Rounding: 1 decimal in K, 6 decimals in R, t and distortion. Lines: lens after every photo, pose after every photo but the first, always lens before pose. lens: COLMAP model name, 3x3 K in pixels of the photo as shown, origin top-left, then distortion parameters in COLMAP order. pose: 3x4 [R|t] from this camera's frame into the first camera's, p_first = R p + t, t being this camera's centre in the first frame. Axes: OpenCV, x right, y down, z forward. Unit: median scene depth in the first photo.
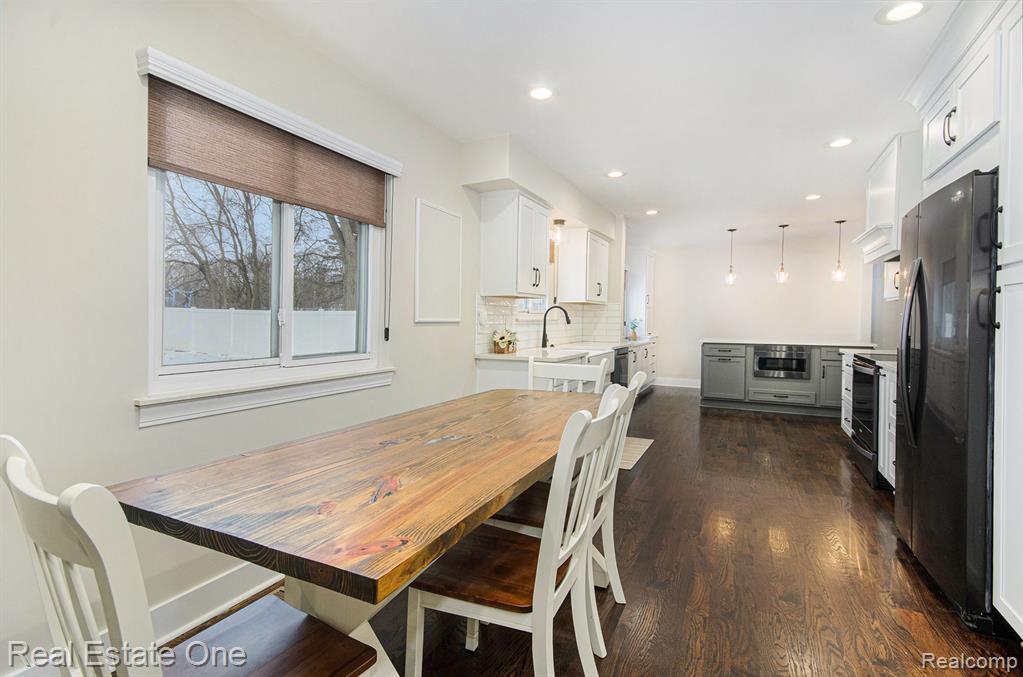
lens RADIAL K [[483.4, 0, 499.3], [0, 483.4, 348.6], [0, 0, 1]] dist [0.022197, 0.000688]
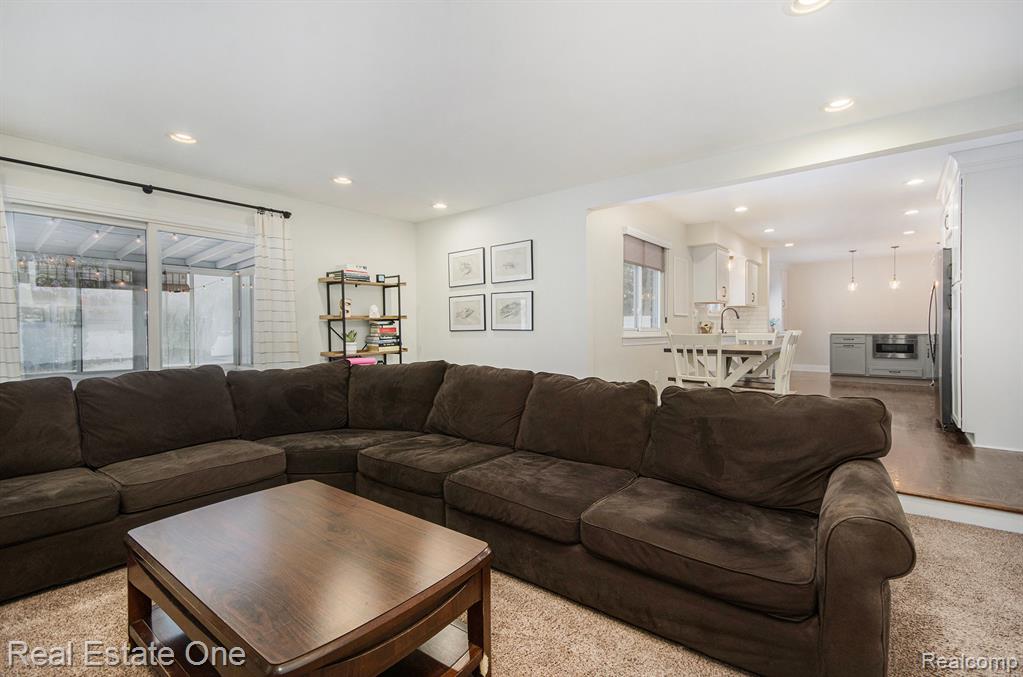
lens RADIAL K [[483.4, 0, 514.3], [0, 483.4, 335.8], [0, 0, 1]] dist [0.022197, 0.000688]
pose [[0.982600, -0.006963, -0.185602, -0.255460], [-0.001717, 0.998914, -0.046568, 0.072677], [0.185725, 0.046076, 0.981521, -0.650069]]
